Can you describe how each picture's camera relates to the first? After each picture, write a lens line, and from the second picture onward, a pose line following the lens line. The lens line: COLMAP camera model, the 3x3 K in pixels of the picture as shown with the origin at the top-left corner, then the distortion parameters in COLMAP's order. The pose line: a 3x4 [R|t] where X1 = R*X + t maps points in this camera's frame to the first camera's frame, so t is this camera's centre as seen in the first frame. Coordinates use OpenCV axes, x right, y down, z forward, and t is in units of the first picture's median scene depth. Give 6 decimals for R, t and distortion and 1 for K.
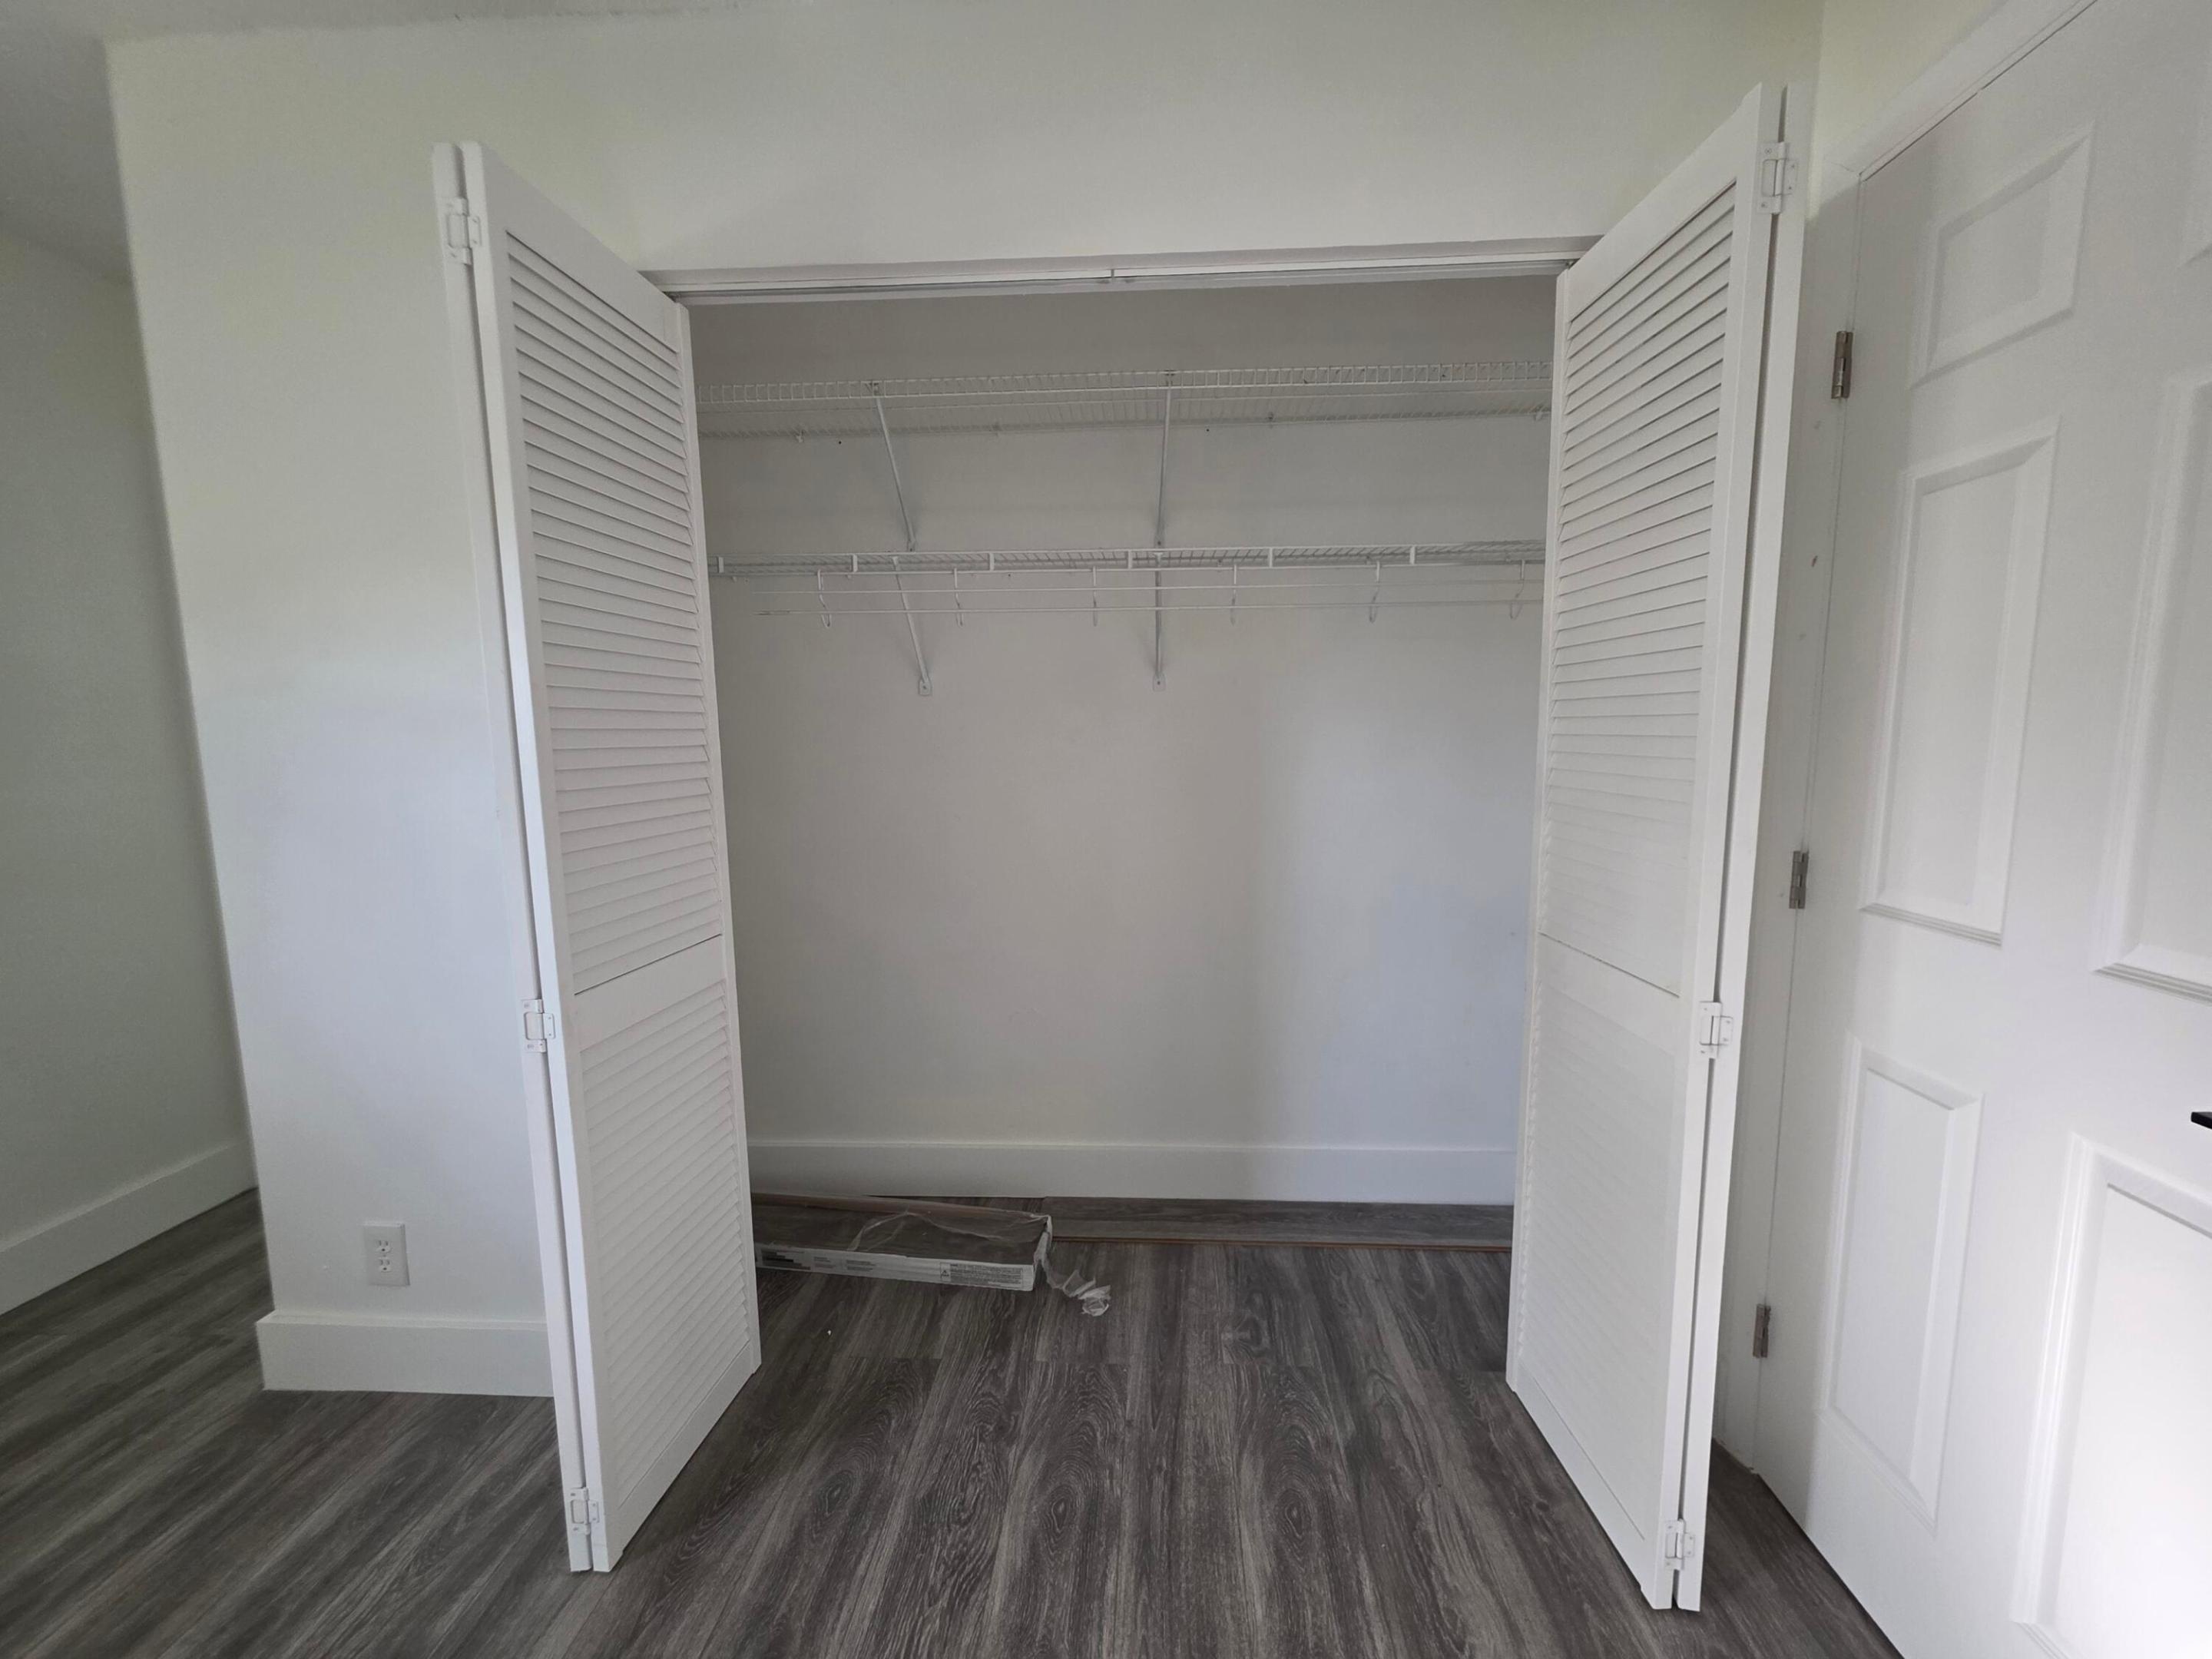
lens RADIAL K [[875.7, 0, 1097.1], [0, 875.7, 824.1], [0, 0, 1]] dist [0.009701, 0.000606]
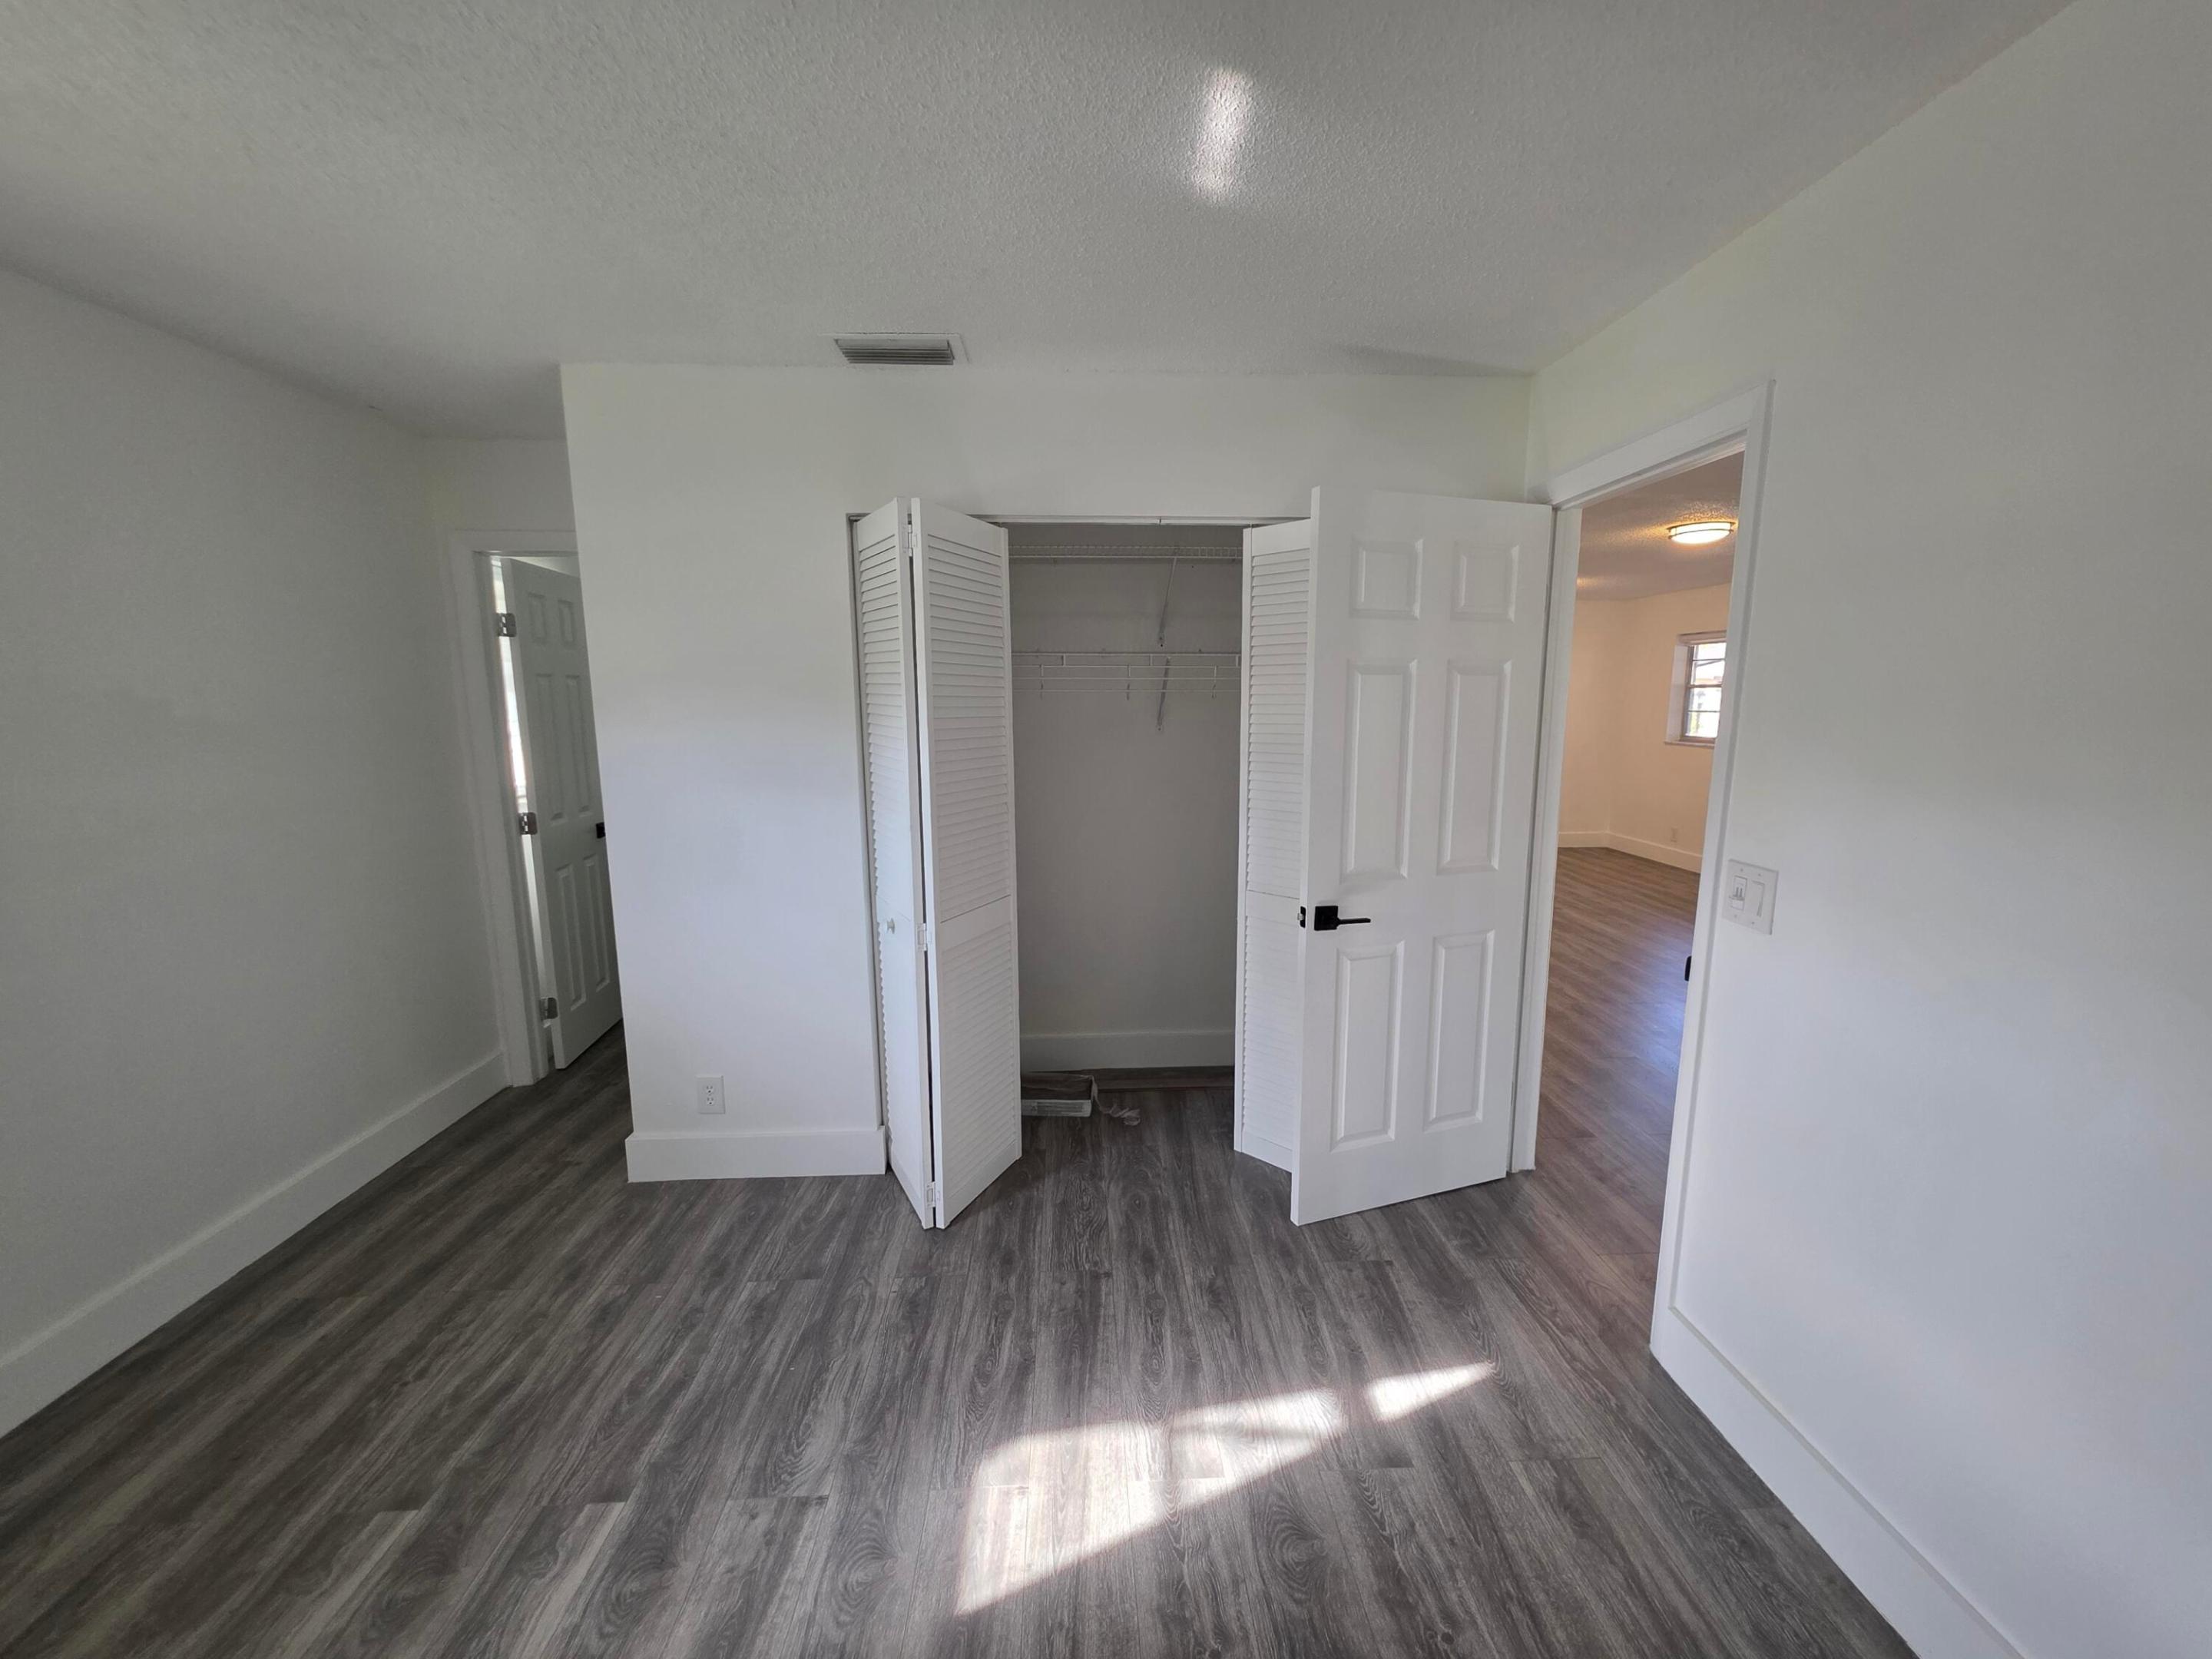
lens RADIAL K [[875.7, 0, 1106.0], [0, 875.7, 834.5], [0, 0, 1]] dist [0.009701, 0.000606]
pose [[0.993623, -0.010458, 0.112271, -0.275676], [0.004971, 0.998784, 0.049043, -0.069803], [-0.112647, -0.048172, 0.992467, -0.700045]]
